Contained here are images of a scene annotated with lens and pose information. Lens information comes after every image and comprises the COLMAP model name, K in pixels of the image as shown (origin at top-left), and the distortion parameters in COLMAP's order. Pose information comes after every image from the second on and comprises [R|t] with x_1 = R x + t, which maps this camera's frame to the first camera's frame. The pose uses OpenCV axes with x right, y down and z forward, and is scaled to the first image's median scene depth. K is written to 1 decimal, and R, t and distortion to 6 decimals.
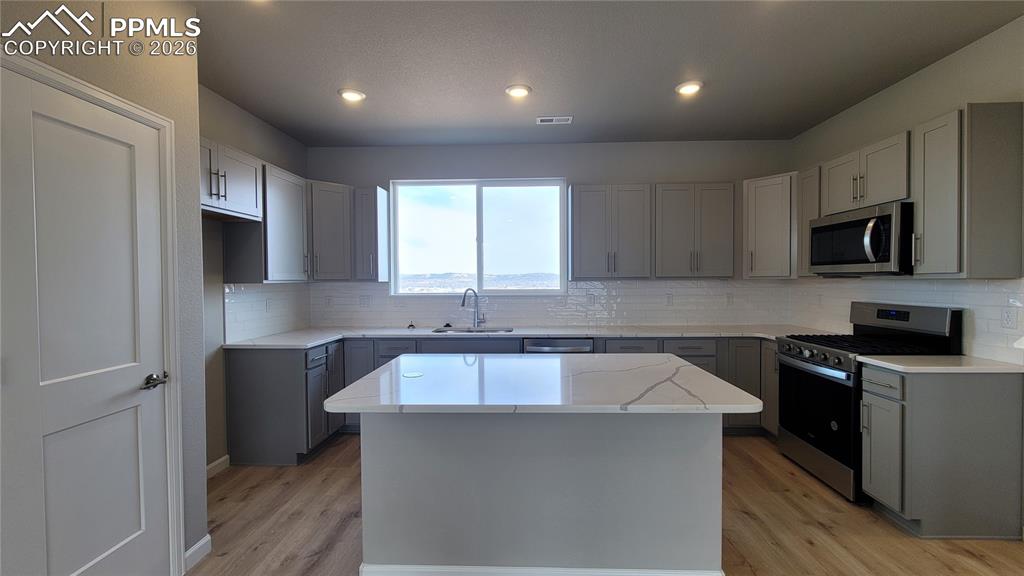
lens RADIAL K [[413.0, 0, 515.7], [0, 413.0, 289.2], [0, 0, 1]] dist [0.000077, -0.000152]
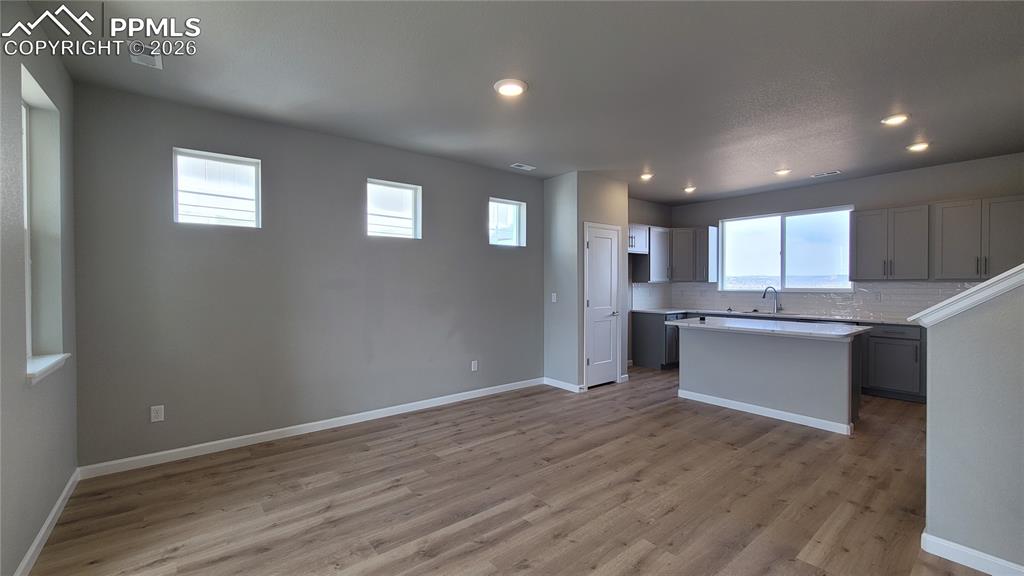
lens RADIAL K [[413.0, 0, 515.7], [0, 413.0, 289.2], [0, 0, 1]] dist [0.000077, -0.000152]
pose [[0.648355, 0.017014, -0.761148, 0.469331], [-0.019209, 0.999798, 0.005985, 0.016819], [0.761096, 0.010740, 0.648550, -0.744802]]
